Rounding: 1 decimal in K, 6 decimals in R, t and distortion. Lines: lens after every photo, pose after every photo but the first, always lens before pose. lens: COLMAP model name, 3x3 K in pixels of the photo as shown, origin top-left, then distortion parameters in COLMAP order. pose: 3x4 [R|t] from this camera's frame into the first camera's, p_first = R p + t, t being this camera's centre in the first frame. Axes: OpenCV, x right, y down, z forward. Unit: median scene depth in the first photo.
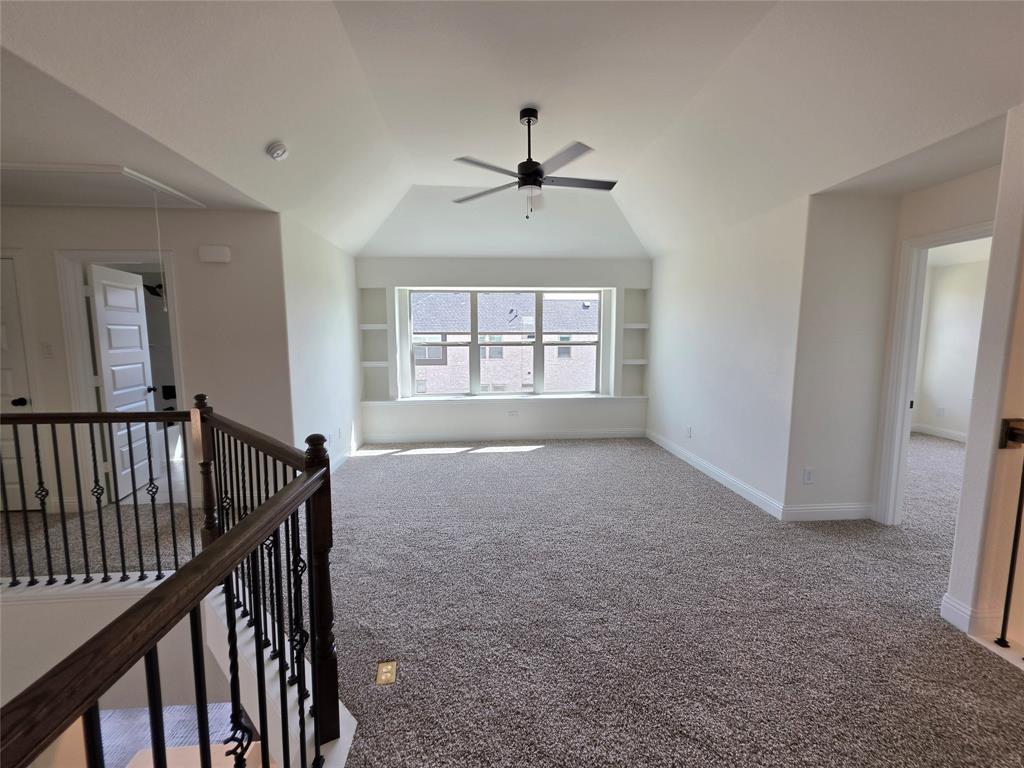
lens RADIAL K [[410.3, 0, 512.7], [0, 410.3, 378.3], [0, 0, 1]] dist [-0.002410, 0.000010]
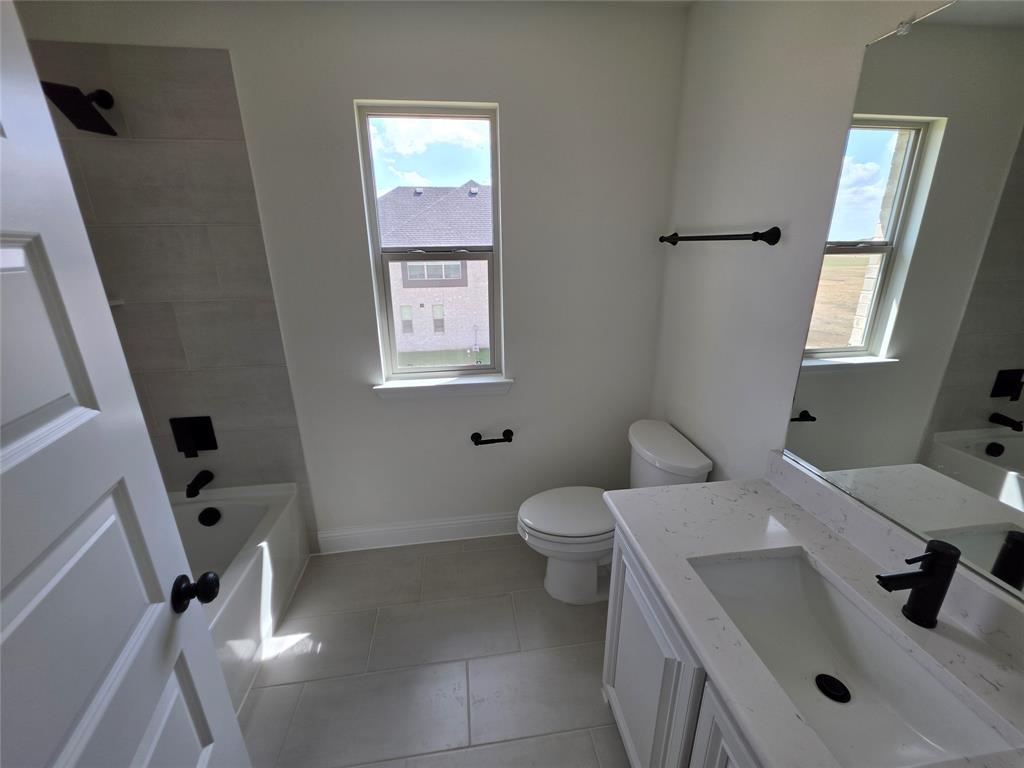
lens RADIAL K [[410.3, 0, 515.6], [0, 410.3, 381.8], [0, 0, 1]] dist [-0.002410, 0.000010]
pose [[0.998240, -0.014074, 0.057611, -0.584728], [0.001731, 0.977934, 0.208909, -0.084593], [-0.059279, -0.208441, 0.976237, 0.650965]]
